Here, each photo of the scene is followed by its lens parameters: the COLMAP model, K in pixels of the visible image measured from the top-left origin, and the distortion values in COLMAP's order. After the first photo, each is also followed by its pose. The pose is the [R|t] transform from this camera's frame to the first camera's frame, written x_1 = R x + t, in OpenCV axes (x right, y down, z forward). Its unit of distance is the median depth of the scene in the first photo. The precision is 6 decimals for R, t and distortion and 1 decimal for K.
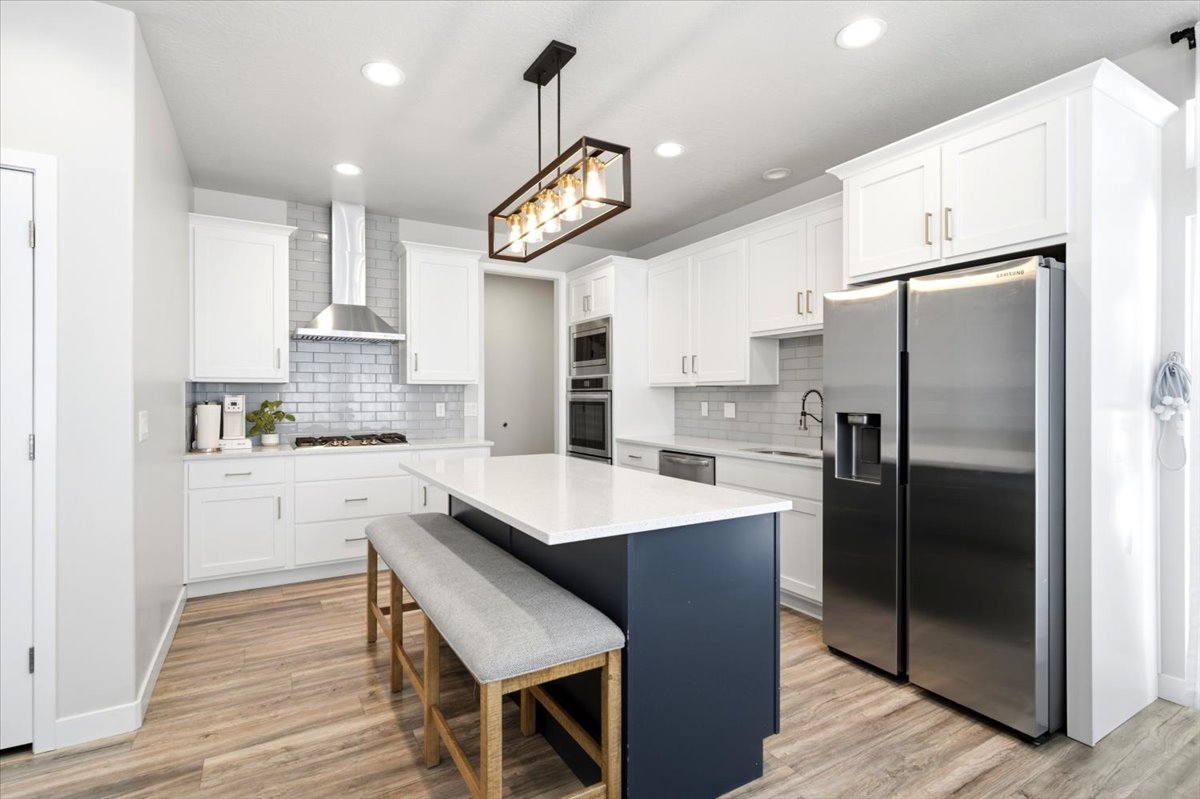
lens RADIAL K [[581.4, 0, 593.9], [0, 581.4, 395.4], [0, 0, 1]] dist [0.018939, -0.000330]
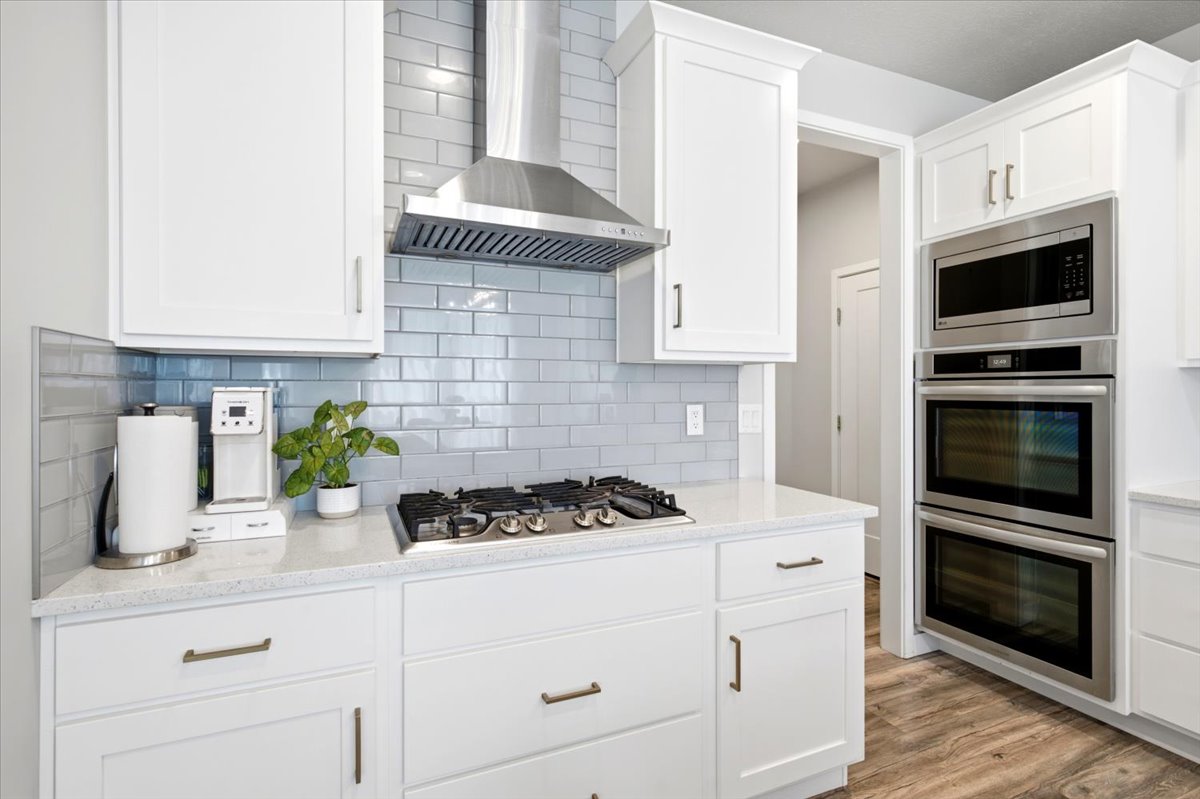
lens RADIAL K [[581.4, 0, 605.4], [0, 581.4, 397.2], [0, 0, 1]] dist [0.018939, -0.000330]
pose [[0.993025, 0.001661, -0.117892, -0.324671], [0.000255, 0.999868, 0.016240, -0.000002], [0.117903, -0.016156, 0.992894, 0.622866]]
